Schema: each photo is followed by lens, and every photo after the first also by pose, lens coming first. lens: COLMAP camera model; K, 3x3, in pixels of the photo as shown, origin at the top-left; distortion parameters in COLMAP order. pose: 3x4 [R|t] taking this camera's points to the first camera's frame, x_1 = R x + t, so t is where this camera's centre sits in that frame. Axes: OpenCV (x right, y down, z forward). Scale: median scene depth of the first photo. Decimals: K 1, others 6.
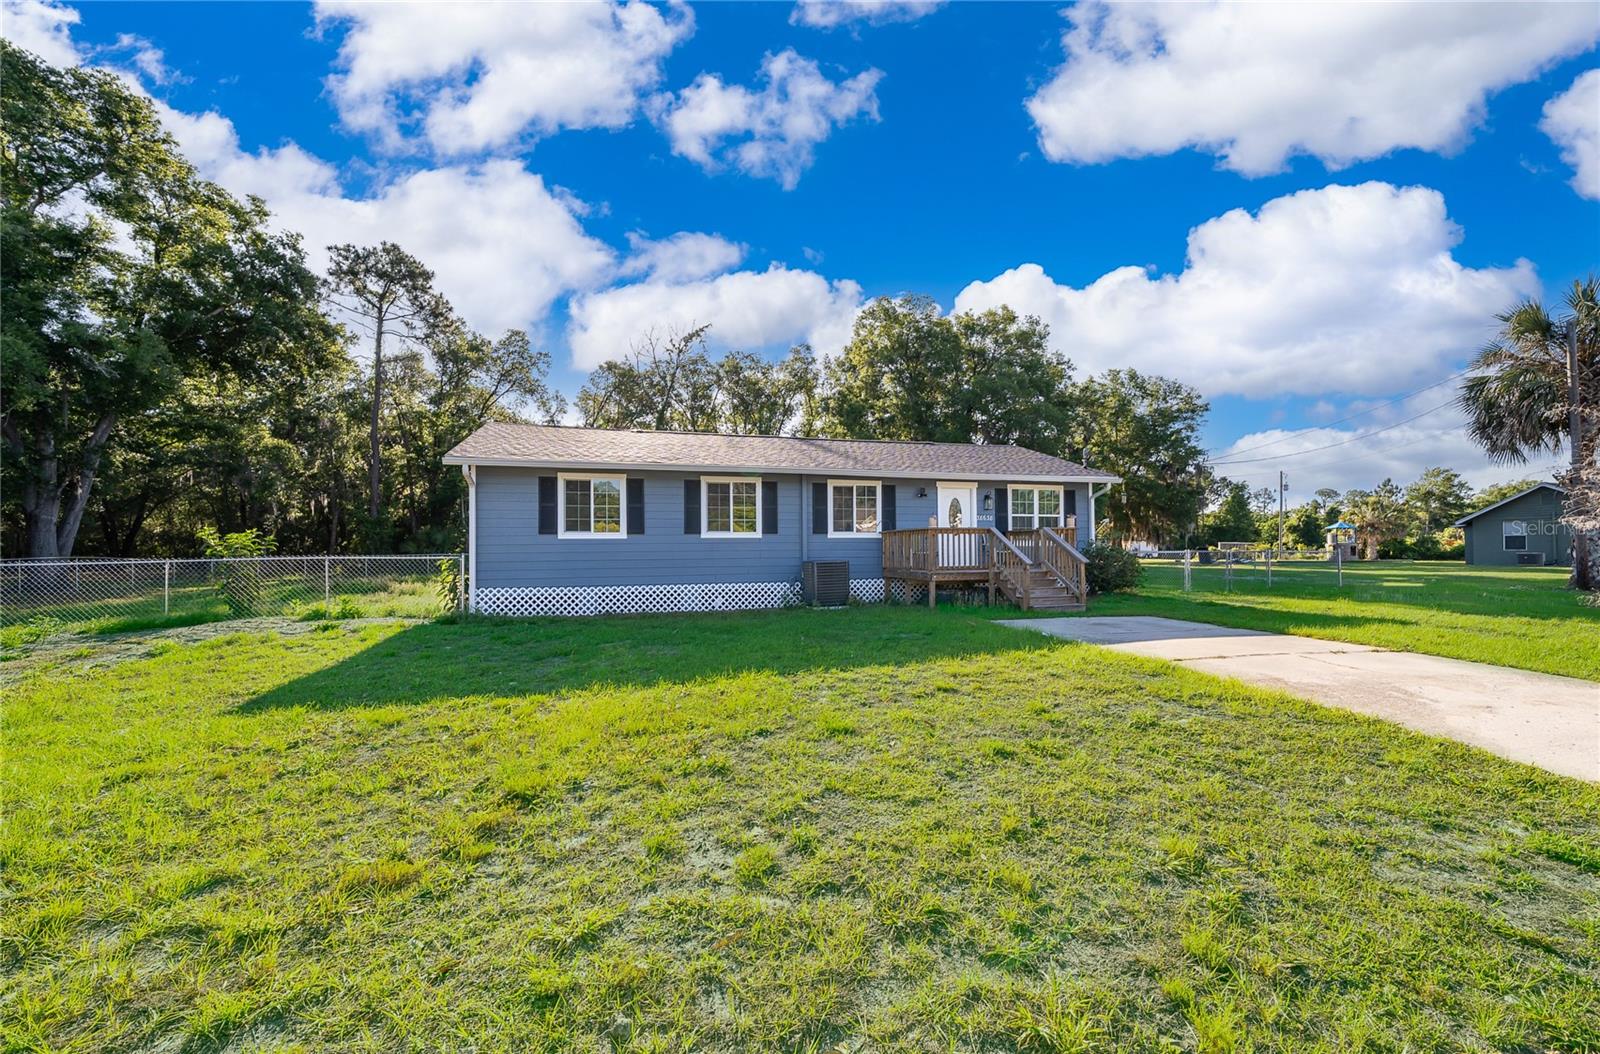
lens RADIAL K [[625.1, 0, 790.9], [0, 625.1, 537.7], [0, 0, 1]] dist [-0.004055, -0.000303]
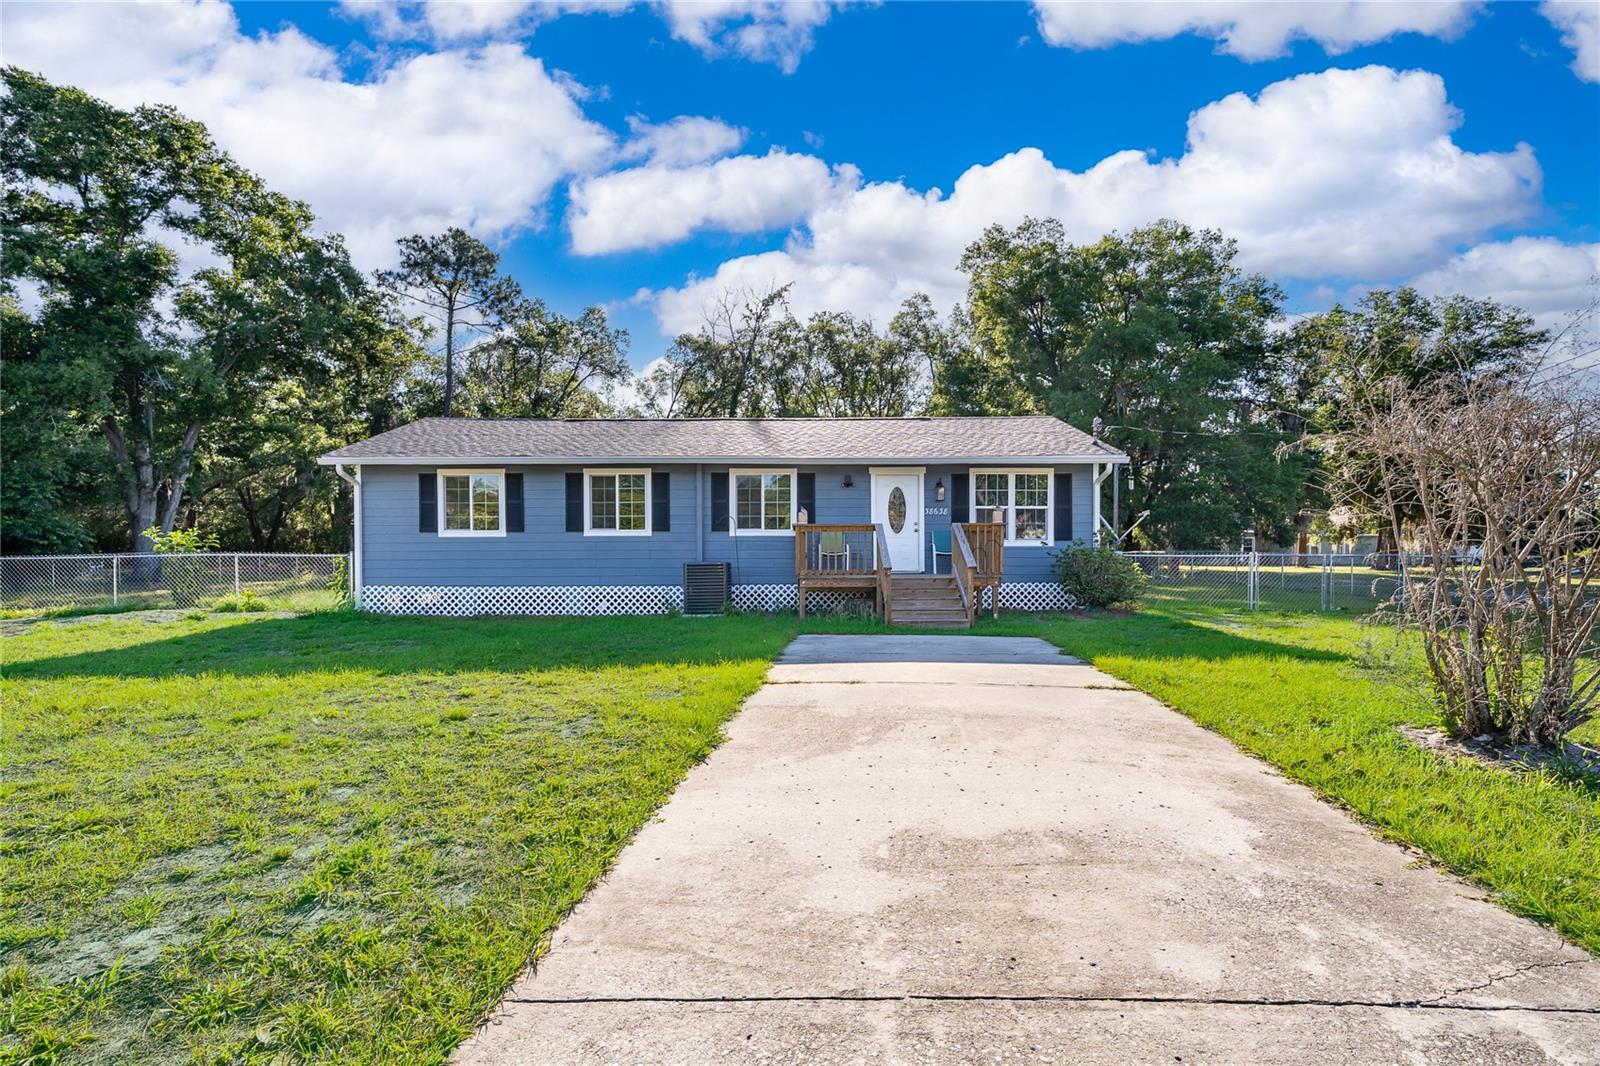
lens RADIAL K [[759.4, 0, 764.6], [0, 759.4, 549.1], [0, 0, 1]] dist [0.003791, 0.000434]
pose [[0.960139, 0.005151, -0.279476, 0.253208], [-0.000250, 0.999846, 0.017569, -0.000202], [0.279524, -0.016798, 0.959992, 0.001489]]
